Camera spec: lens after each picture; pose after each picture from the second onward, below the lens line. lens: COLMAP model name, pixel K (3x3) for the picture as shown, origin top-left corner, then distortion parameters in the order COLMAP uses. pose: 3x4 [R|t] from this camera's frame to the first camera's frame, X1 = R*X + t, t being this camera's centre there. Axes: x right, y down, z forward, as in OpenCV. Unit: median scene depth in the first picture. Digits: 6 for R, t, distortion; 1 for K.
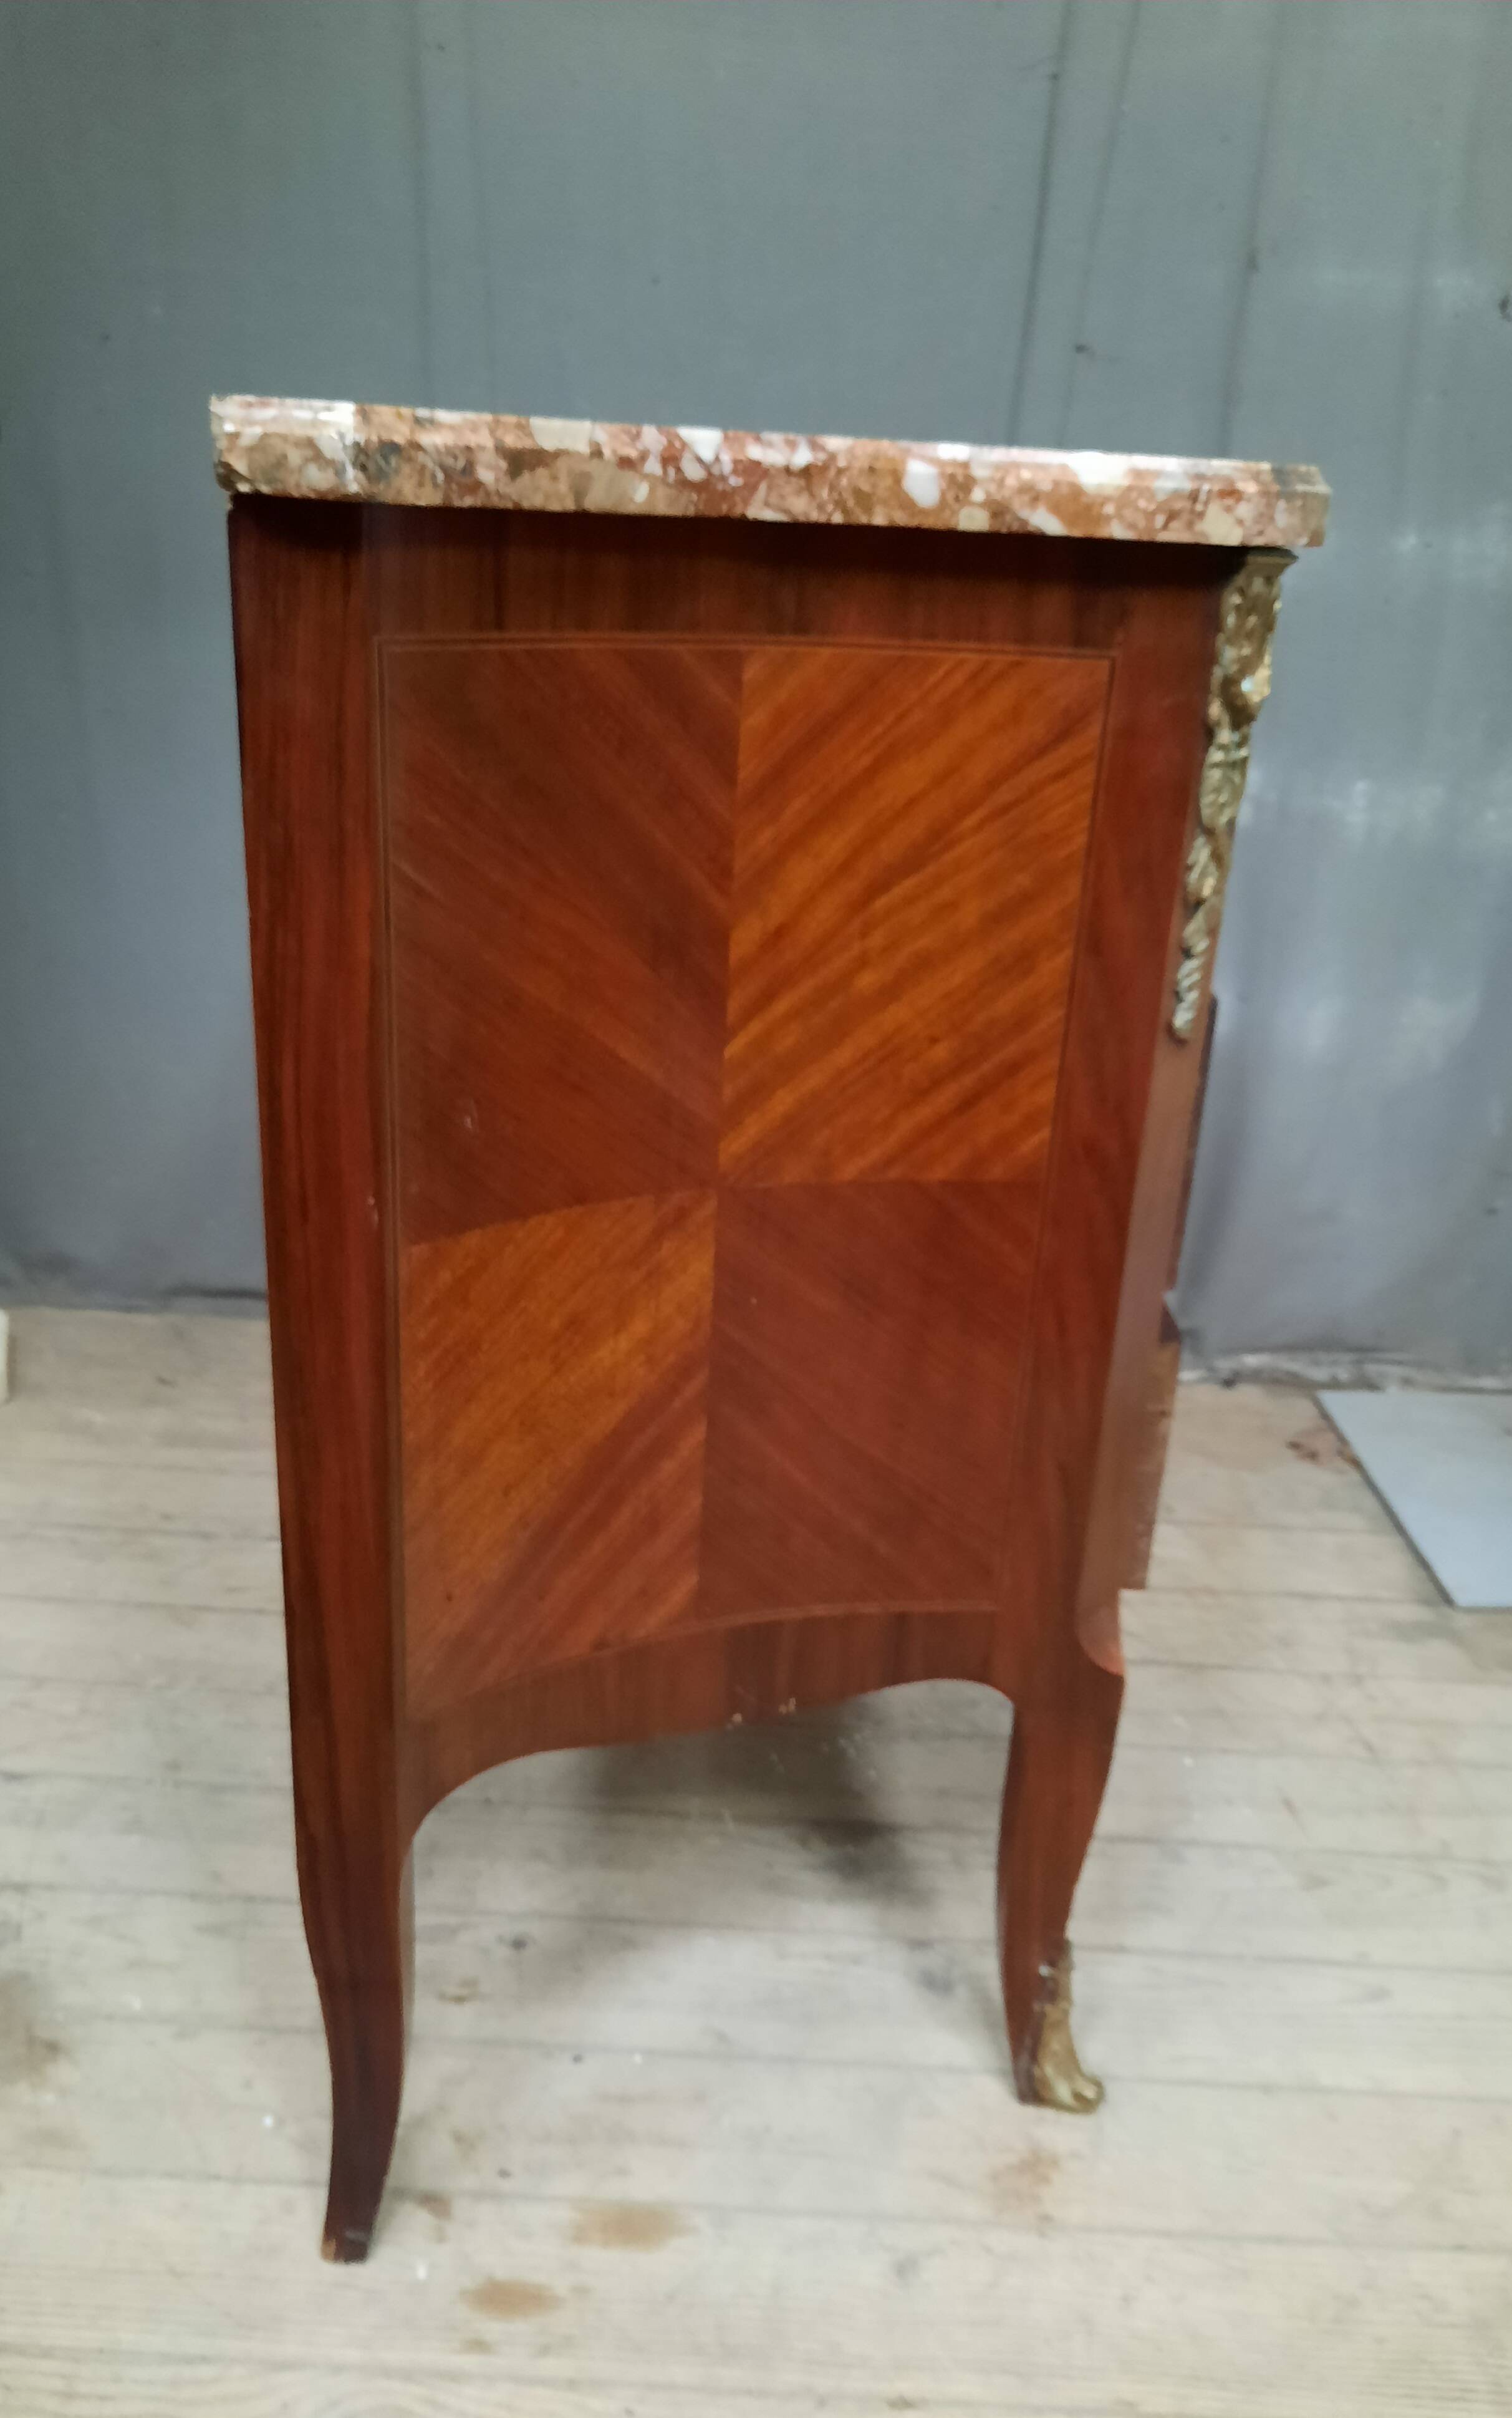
lens RADIAL K [[1862.7, 0, 772.4], [0, 1862.7, 1228.5], [0, 0, 1]] dist [0.028923, -0.052154]
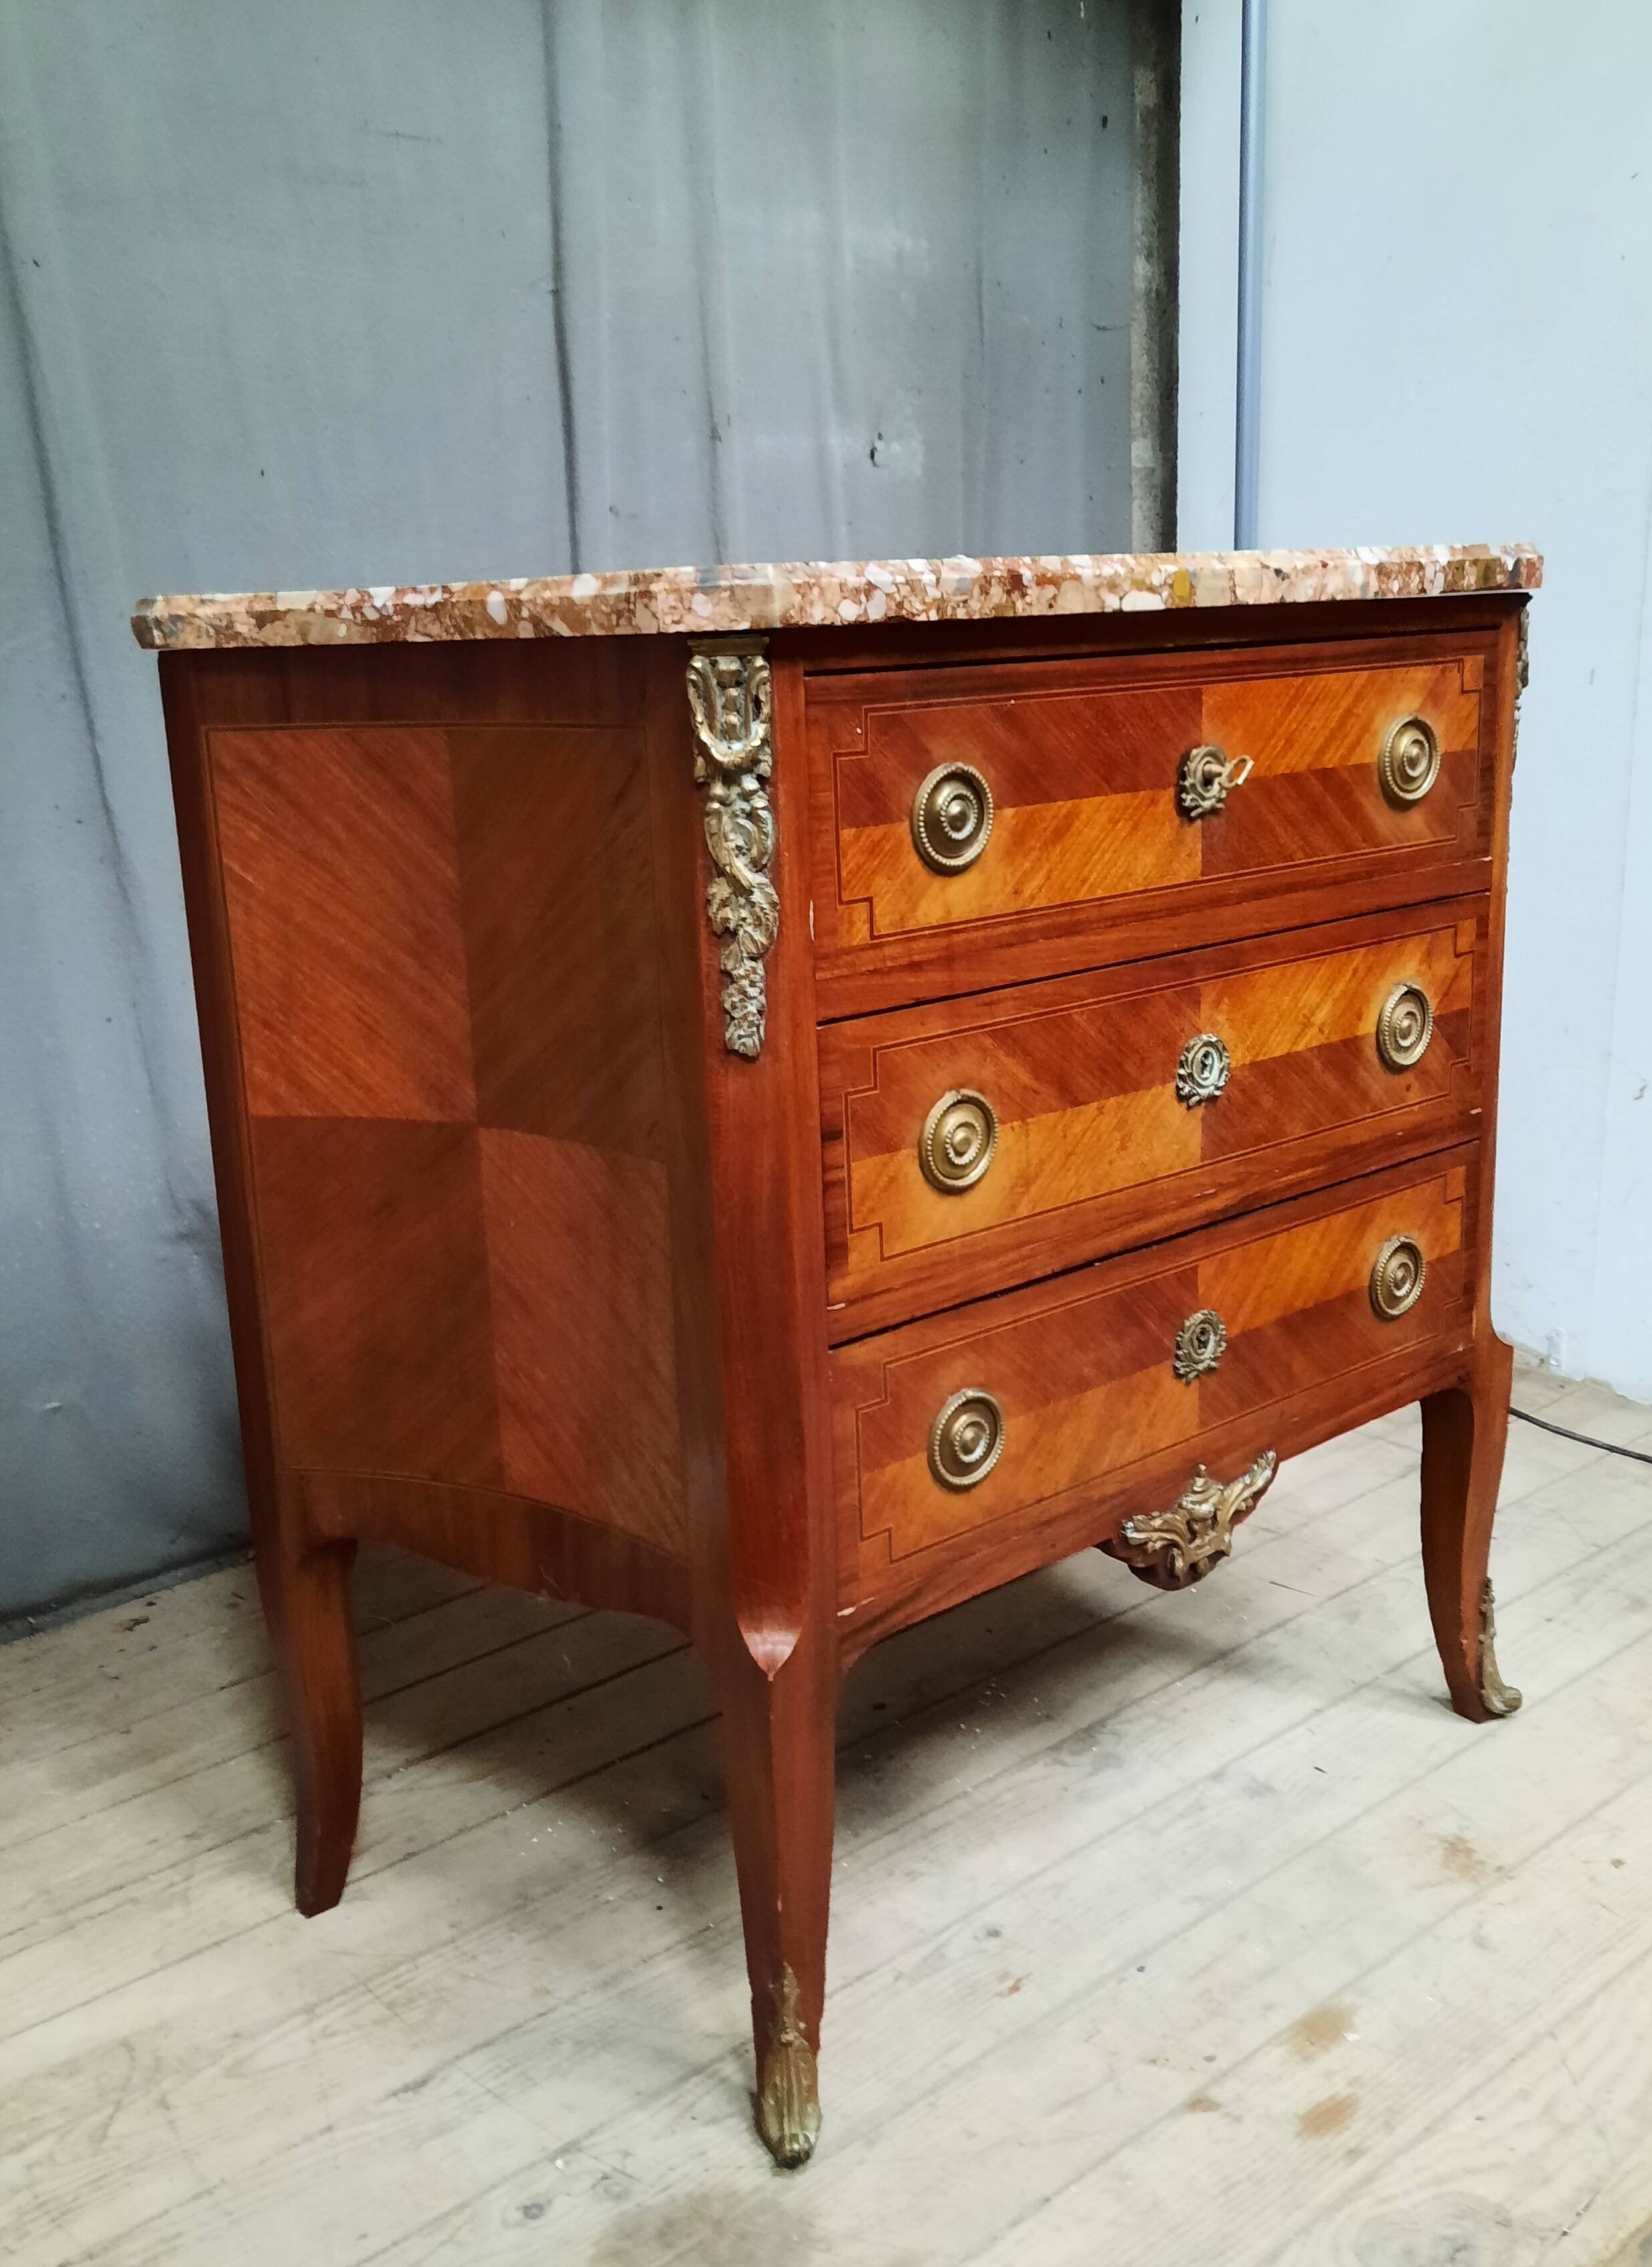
lens RADIAL K [[1973.1, 0, 758.5], [0, 1973.1, 1079.8], [0, 0, 1]] dist [0.063596, -0.071594]
pose [[0.775985, -0.233418, 0.585972, -0.875447], [0.325105, 0.944109, -0.054448, -0.059865], [-0.540512, 0.232753, 0.808500, 0.055421]]
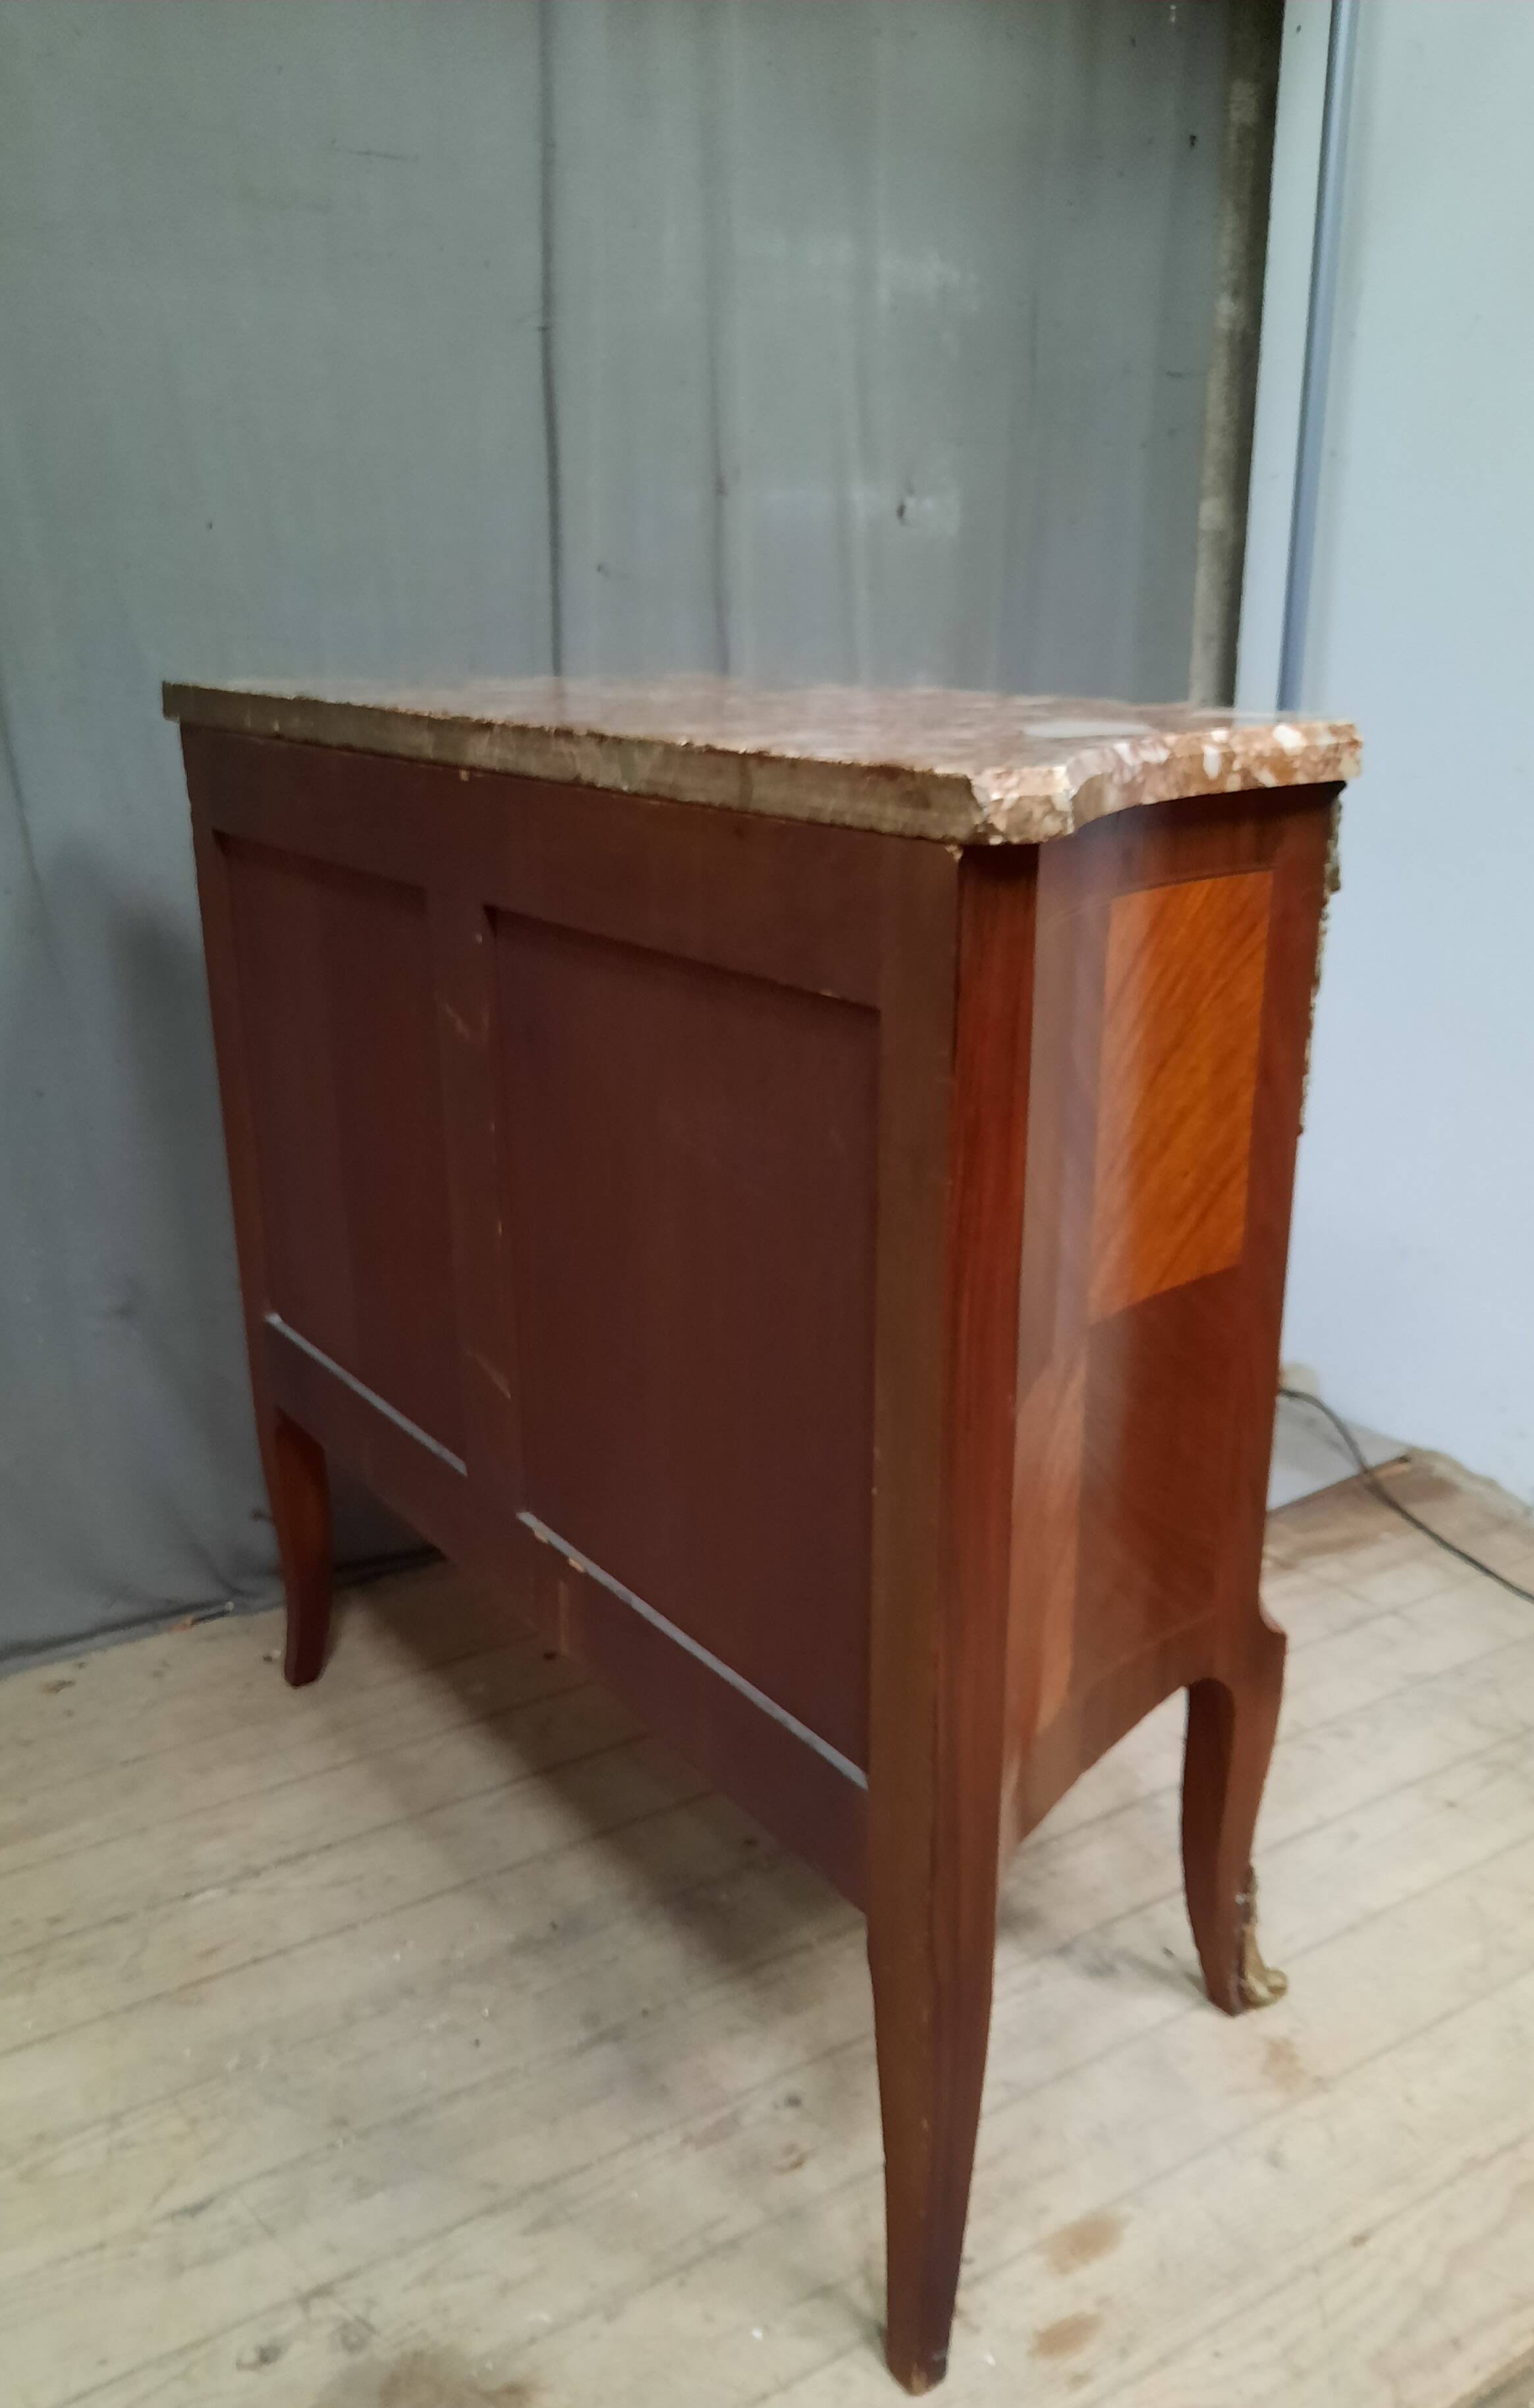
lens RADIAL K [[1954.0, 0, 801.5], [0, 1954.0, 1295.9], [0, 0, 1]] dist [0.012202, -0.007271]
pose [[0.827401, -0.245214, 0.505250, -0.648131], [0.262322, 0.964217, 0.038383, -0.111357], [-0.496583, 0.100780, 0.862119, -0.007624]]
